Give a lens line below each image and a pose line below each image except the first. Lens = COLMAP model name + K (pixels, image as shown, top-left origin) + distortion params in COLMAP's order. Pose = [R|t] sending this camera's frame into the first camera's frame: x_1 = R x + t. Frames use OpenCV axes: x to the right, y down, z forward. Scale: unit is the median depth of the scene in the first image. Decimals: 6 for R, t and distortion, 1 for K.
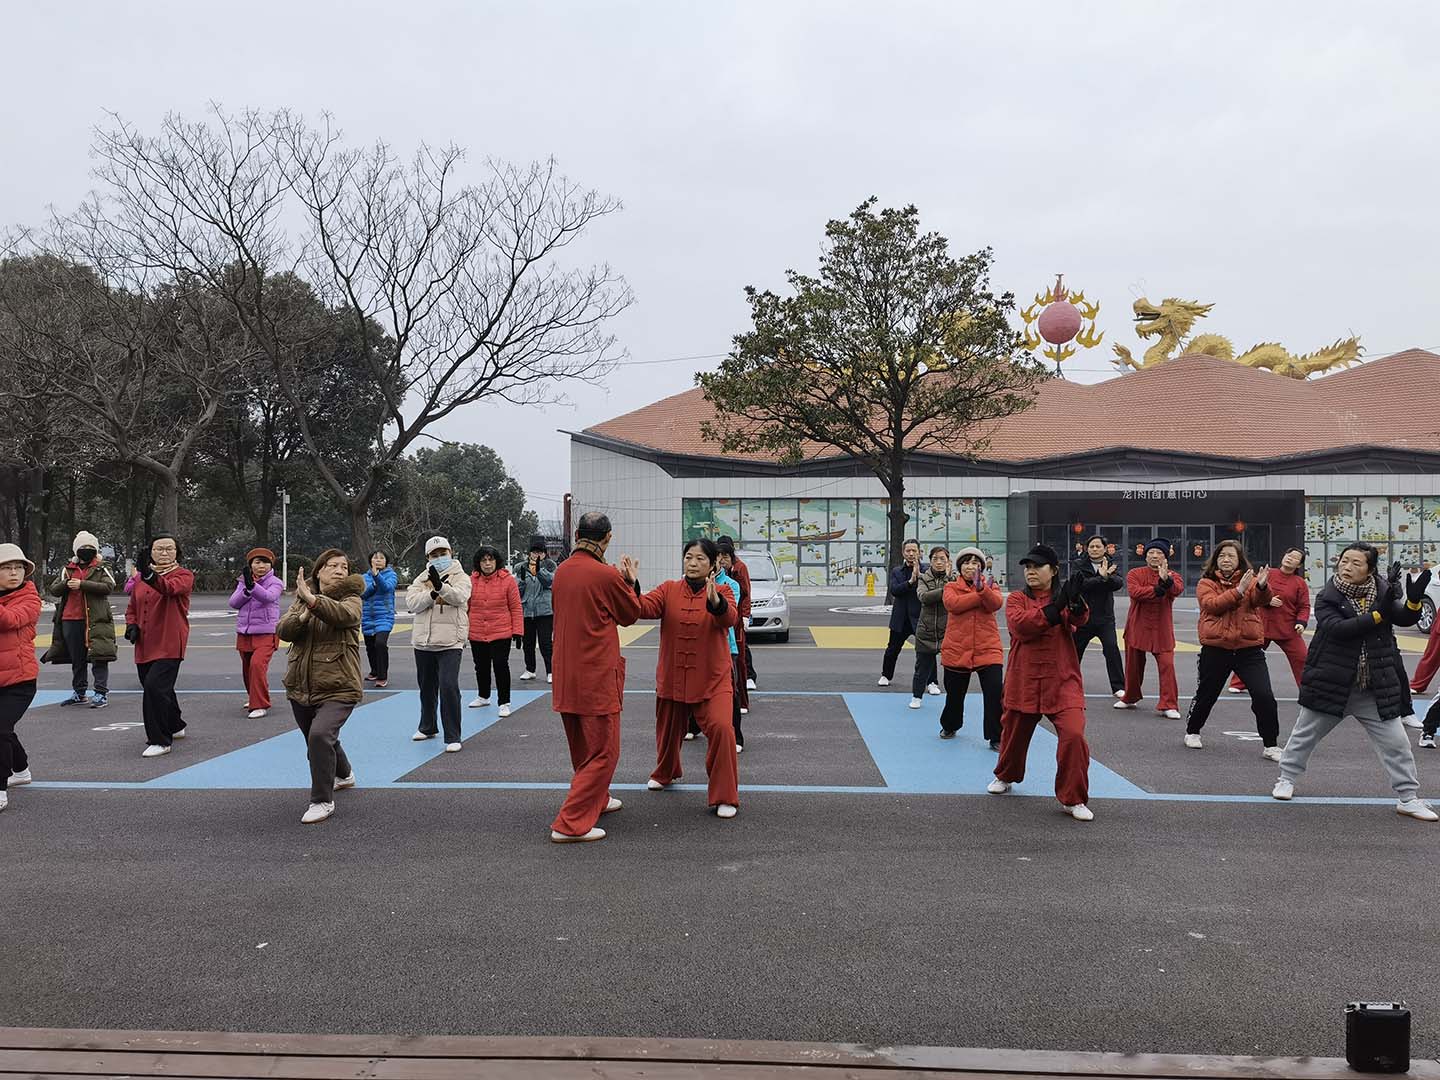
lens RADIAL K [[1124.1, 0, 720.0], [0, 1124.1, 540.0], [0, 0, 1]] dist [0.108579, -0.096042]
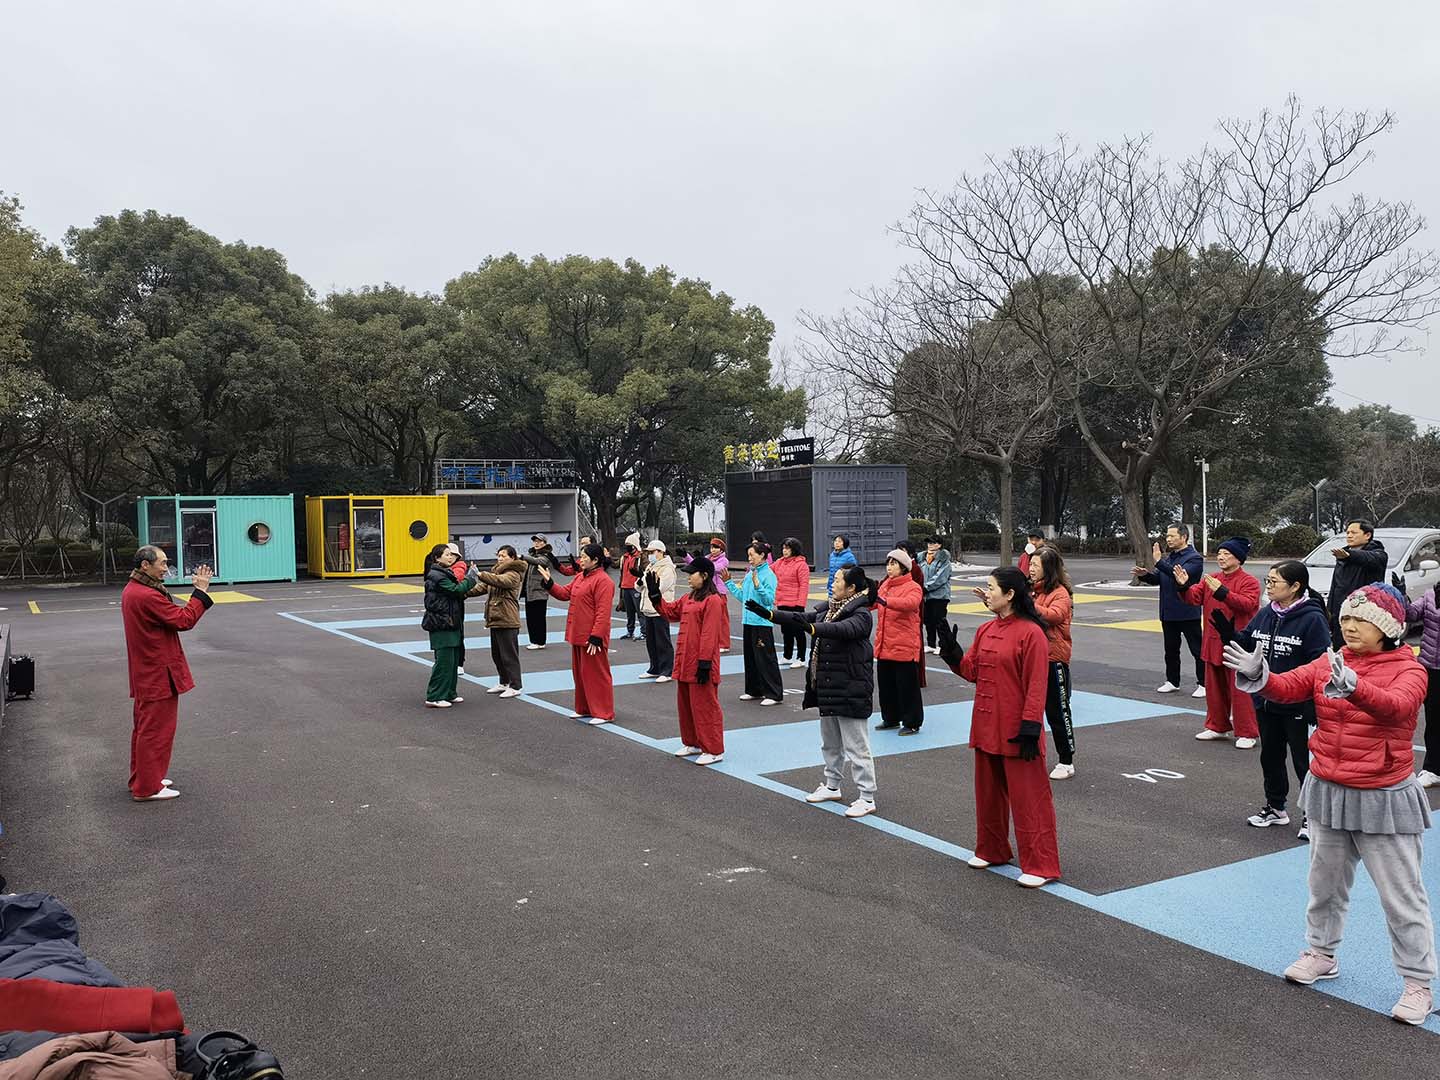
lens RADIAL K [[1124.1, 0, 720.0], [0, 1124.1, 540.0], [0, 0, 1]] dist [0.108579, -0.096042]
pose [[0.550838, 0.004911, -0.834598, 0.415814], [0.030713, 0.999186, 0.026151, -0.018784], [0.834047, -0.040038, 0.550239, 0.095267]]
